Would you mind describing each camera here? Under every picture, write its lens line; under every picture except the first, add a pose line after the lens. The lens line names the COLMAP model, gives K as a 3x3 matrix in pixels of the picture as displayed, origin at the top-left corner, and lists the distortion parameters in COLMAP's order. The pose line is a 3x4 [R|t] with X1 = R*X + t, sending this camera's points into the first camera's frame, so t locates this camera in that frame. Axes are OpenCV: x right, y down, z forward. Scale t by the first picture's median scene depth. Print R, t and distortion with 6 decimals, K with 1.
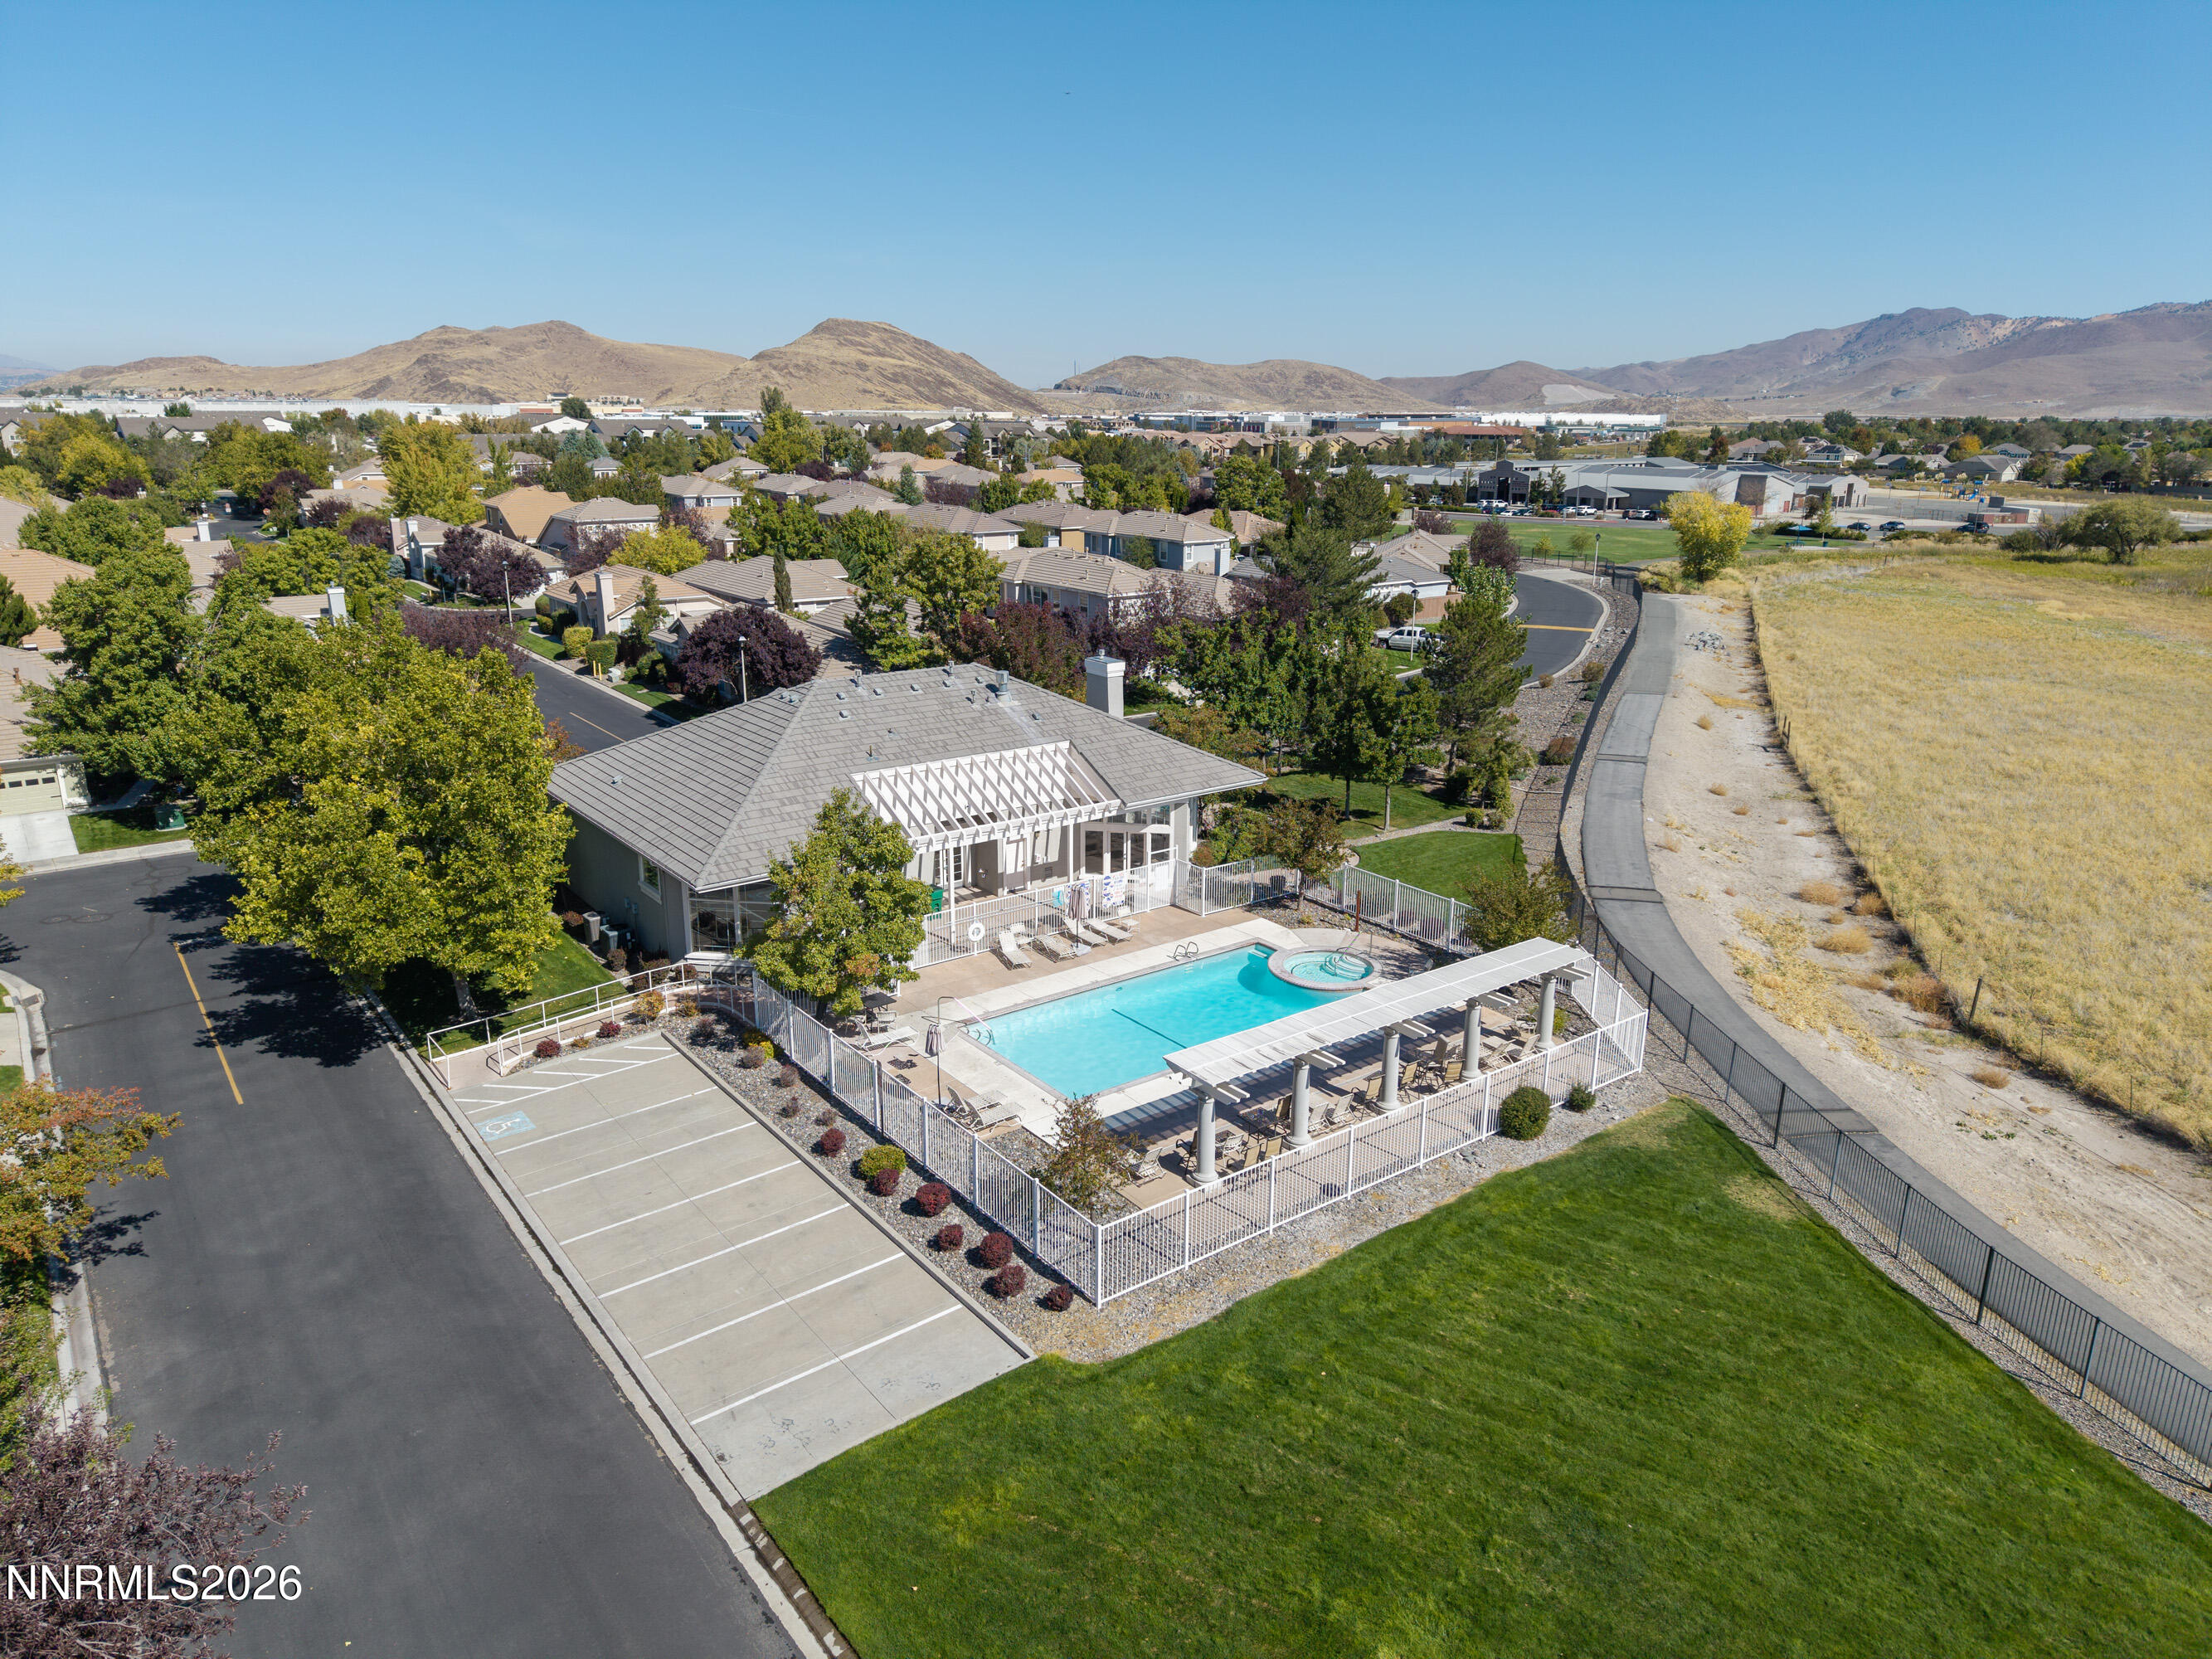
lens RADIAL K [[1484.0, 0, 1106.0], [0, 1484.0, 829.5], [0, 0, 1]] dist [0.030401, -0.027541]
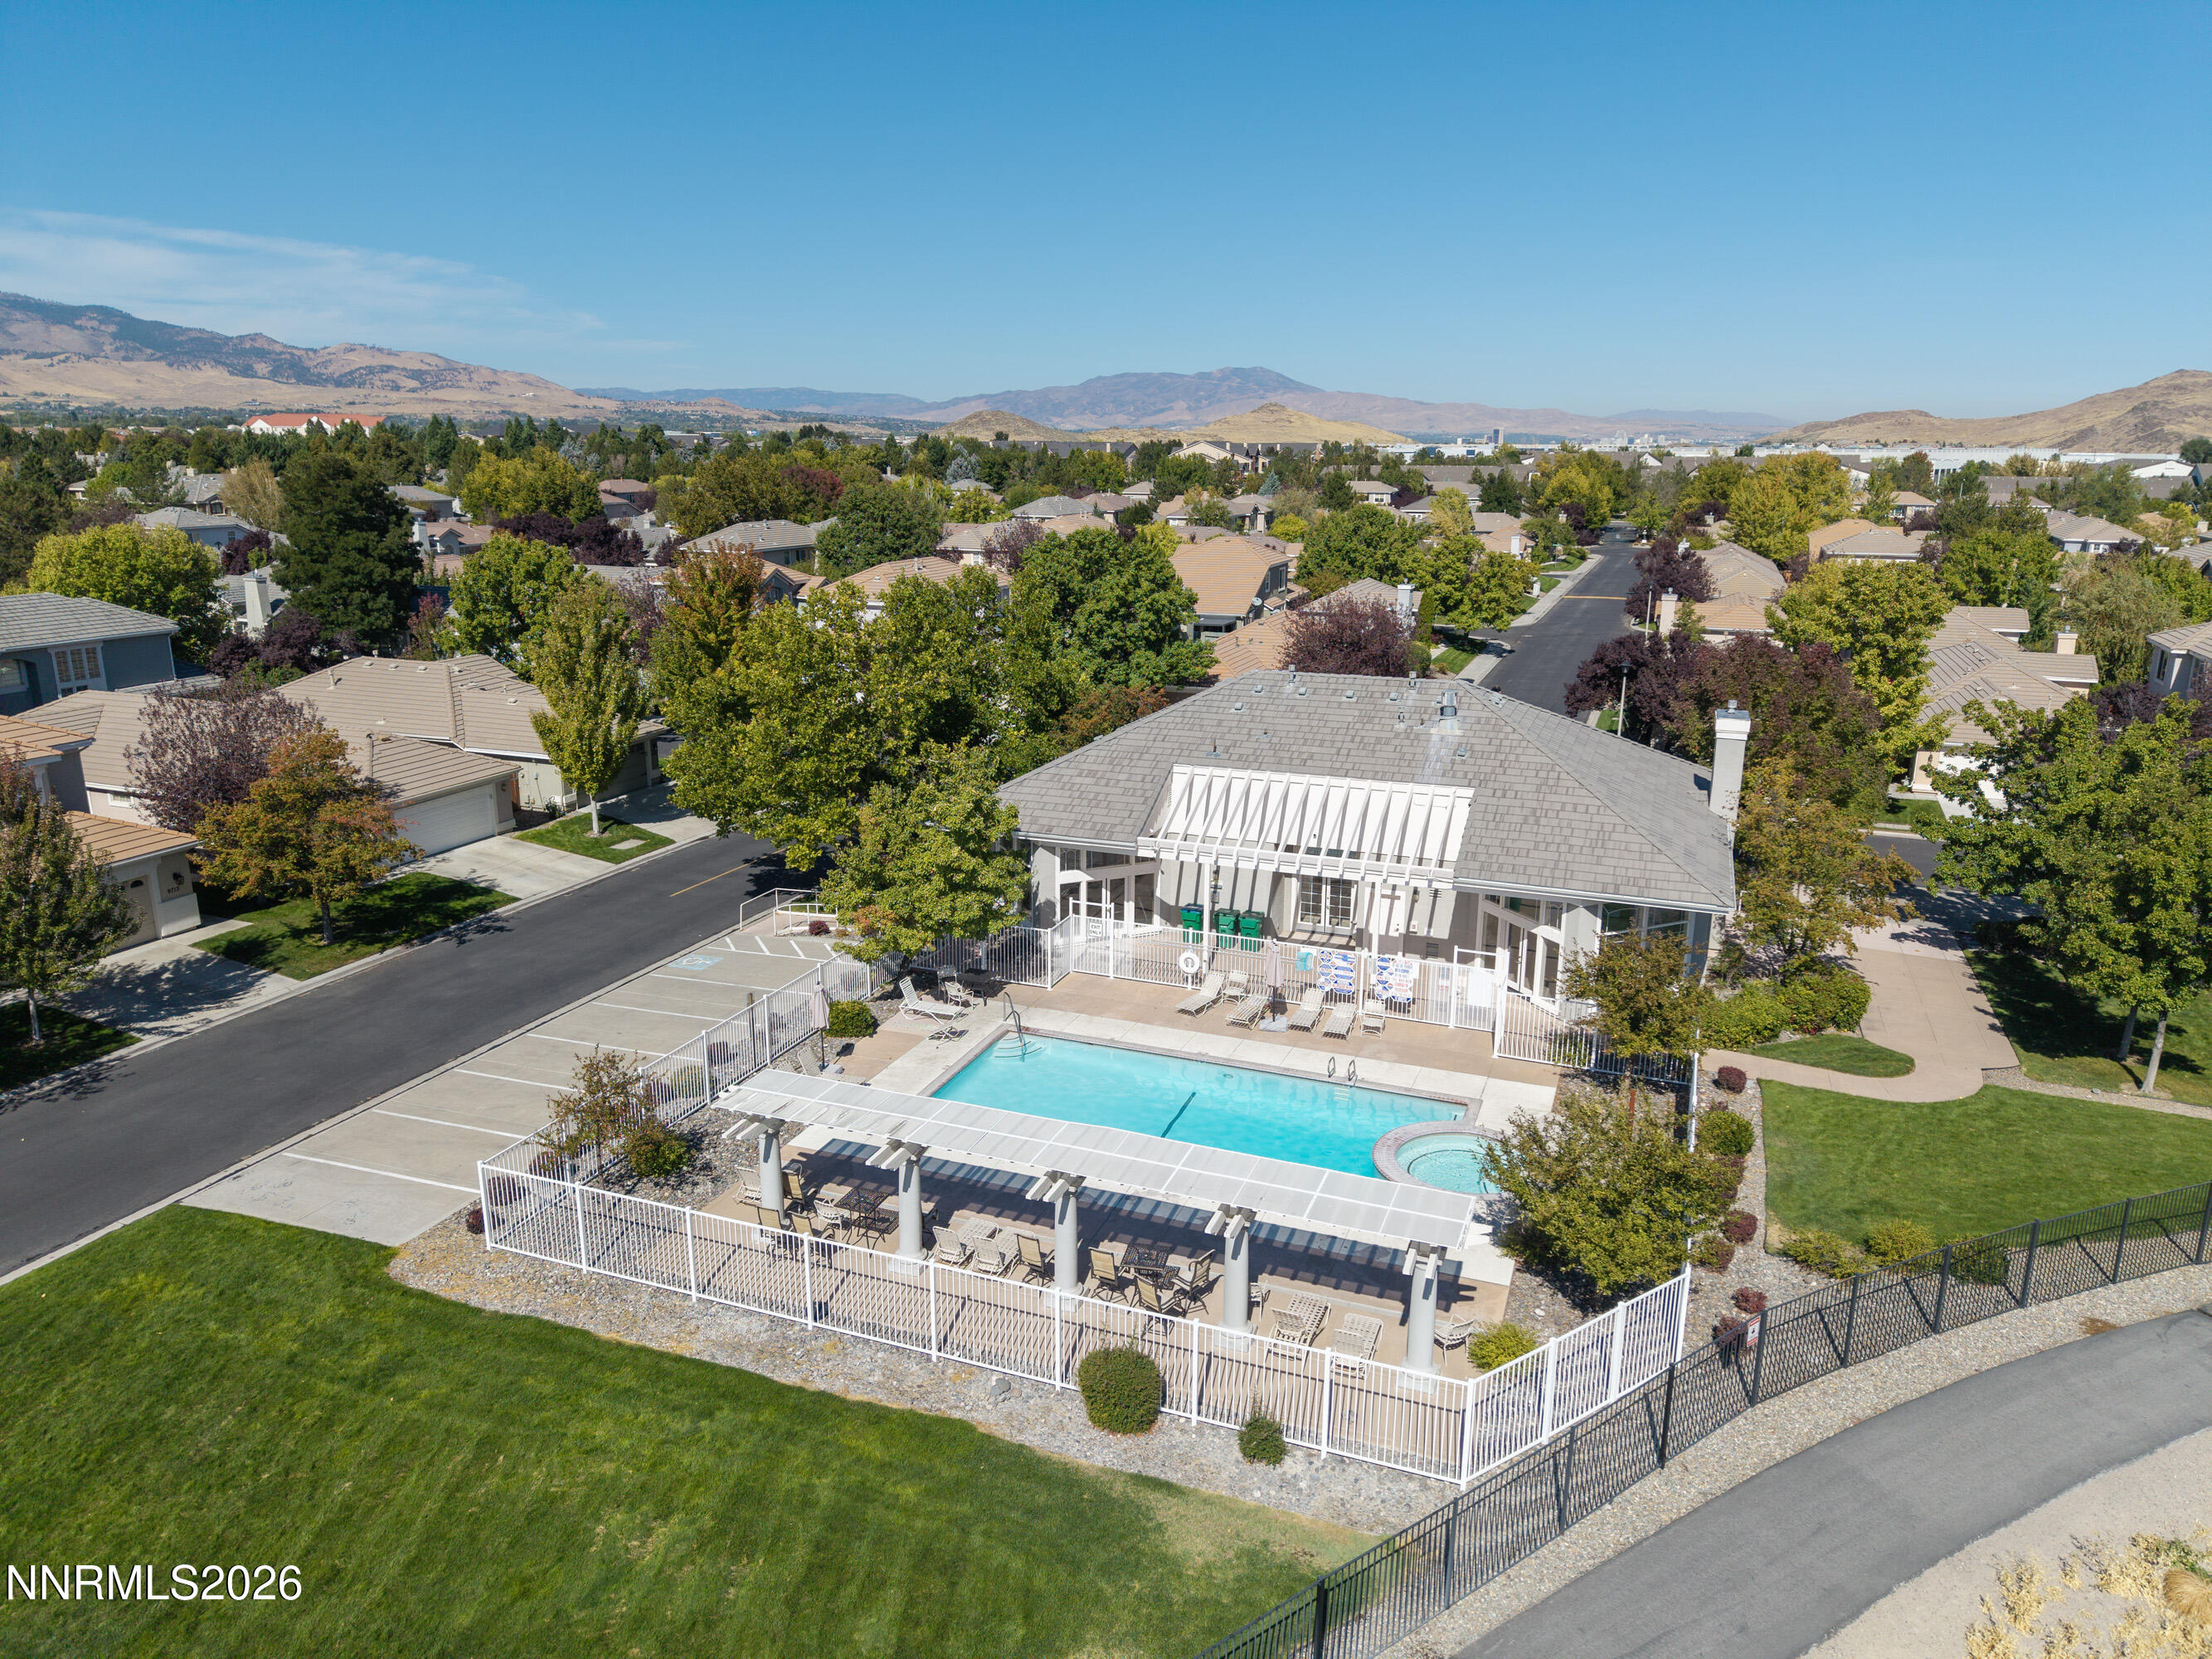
lens RADIAL K [[1484.0, 0, 1106.0], [0, 1484.0, 829.5], [0, 0, 1]] dist [0.030401, -0.027541]
pose [[0.522579, 0.209591, -0.826428, 0.201757], [-0.237876, 0.966664, 0.094740, -0.026257], [0.818735, 0.147078, 0.555015, 0.163166]]
